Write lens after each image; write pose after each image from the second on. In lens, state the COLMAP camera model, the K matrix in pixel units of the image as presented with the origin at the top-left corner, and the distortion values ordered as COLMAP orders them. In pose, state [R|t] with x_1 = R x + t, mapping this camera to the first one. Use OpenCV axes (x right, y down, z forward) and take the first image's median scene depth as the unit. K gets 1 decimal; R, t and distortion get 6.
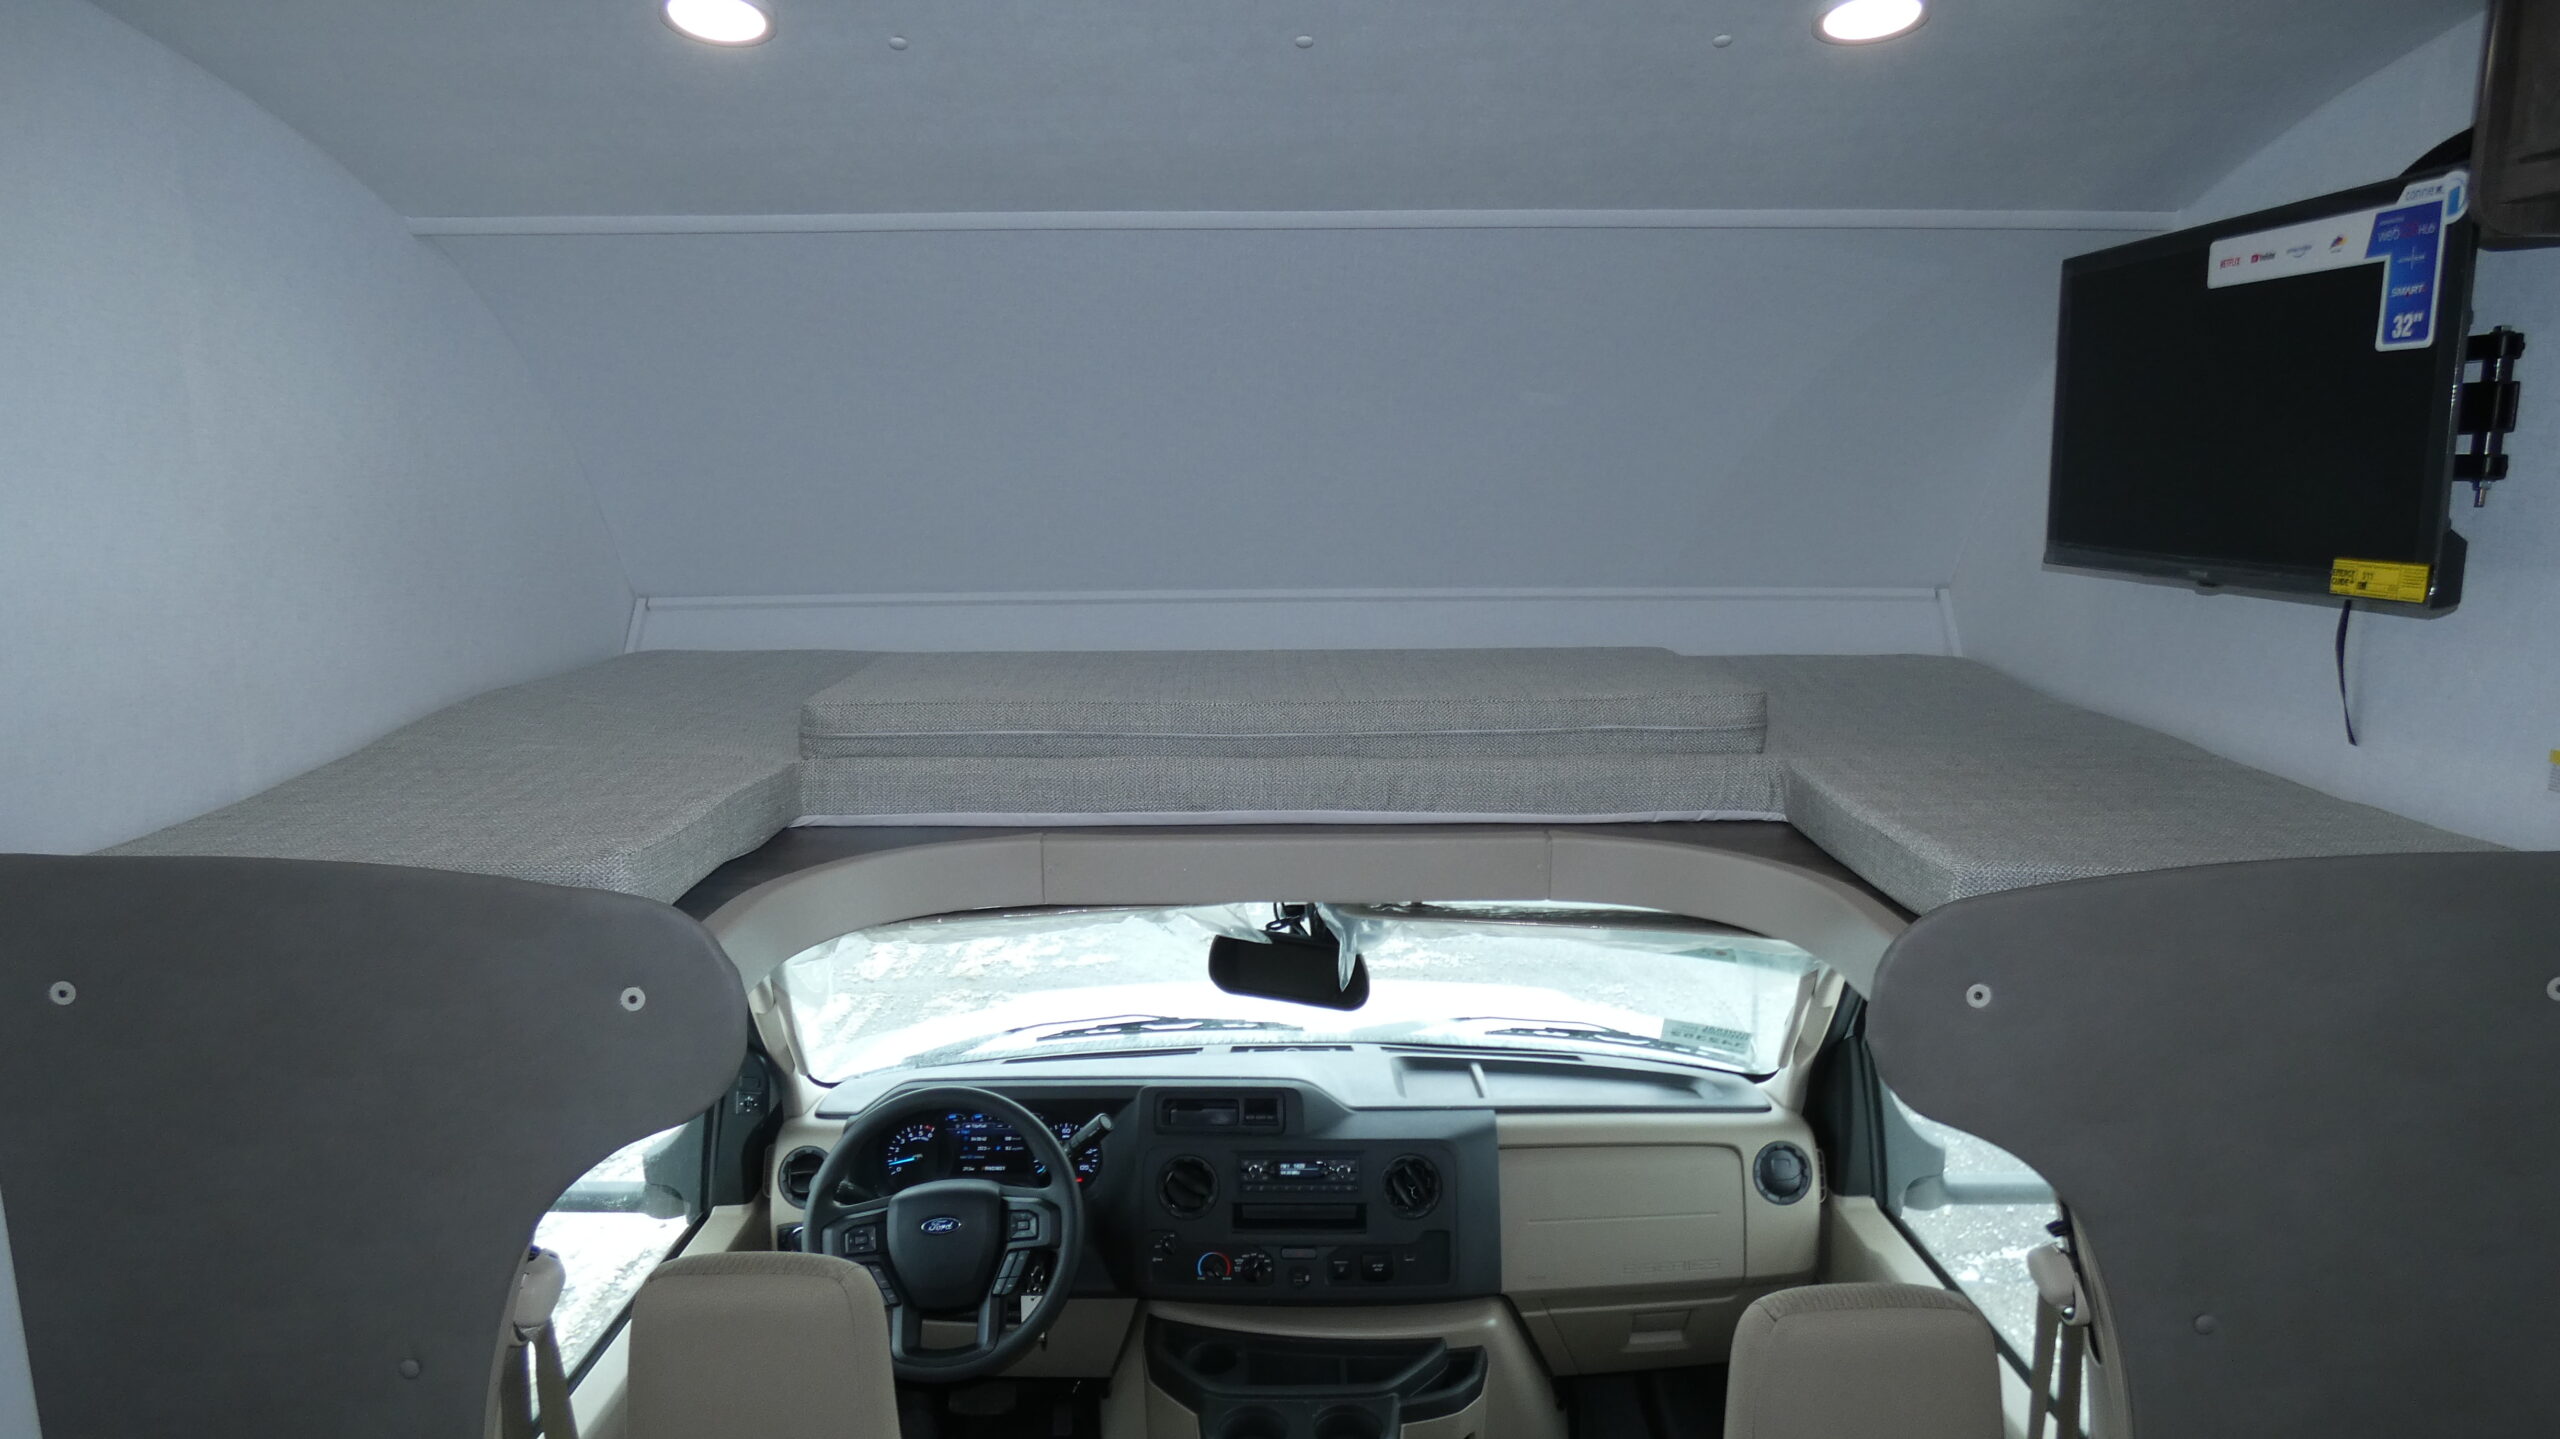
lens RADIAL K [[1519.8, 0, 1282.0], [0, 1519.8, 705.4], [0, 0, 1]] dist [-0.006437, 0.000682]
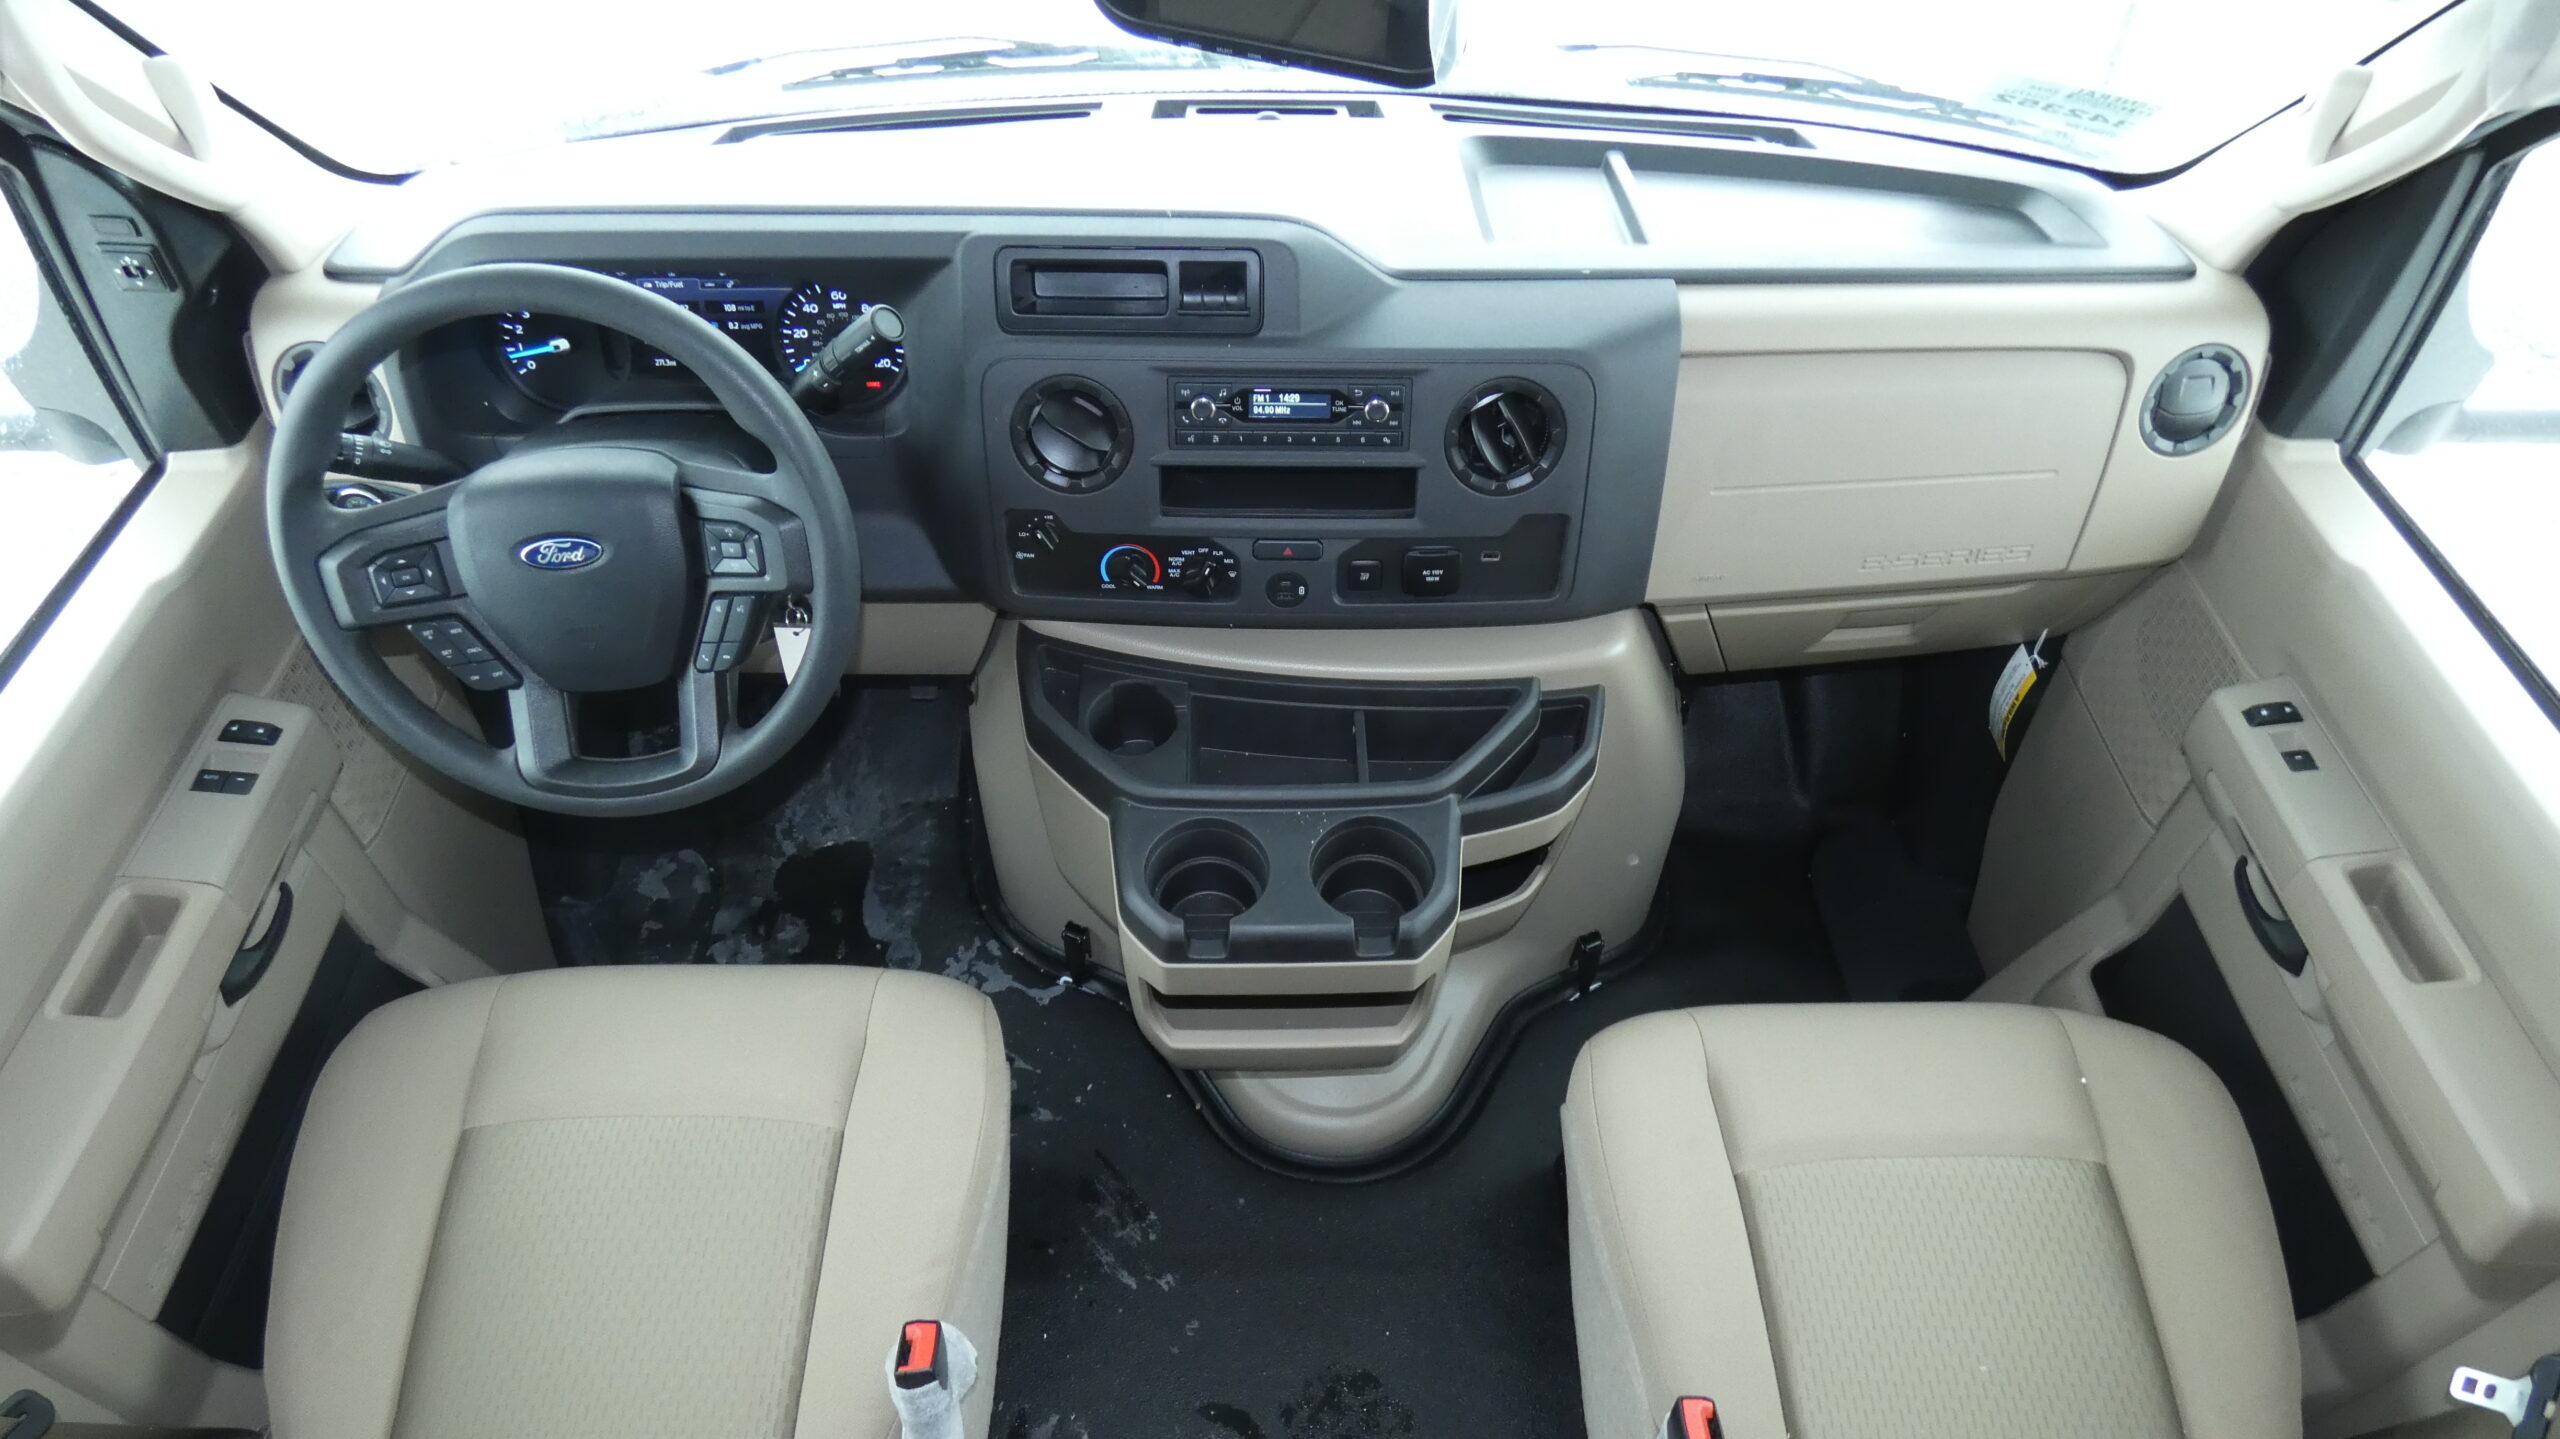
lens RADIAL K [[1519.8, 0, 1279.4], [0, 1519.8, 718.7], [0, 0, 1]] dist [-0.006437, 0.000682]
pose [[0.999456, -0.003873, 0.032744, -0.008998], [-0.017585, 0.777434, 0.628719, 0.068026], [-0.027891, -0.628953, 0.776943, 0.541112]]
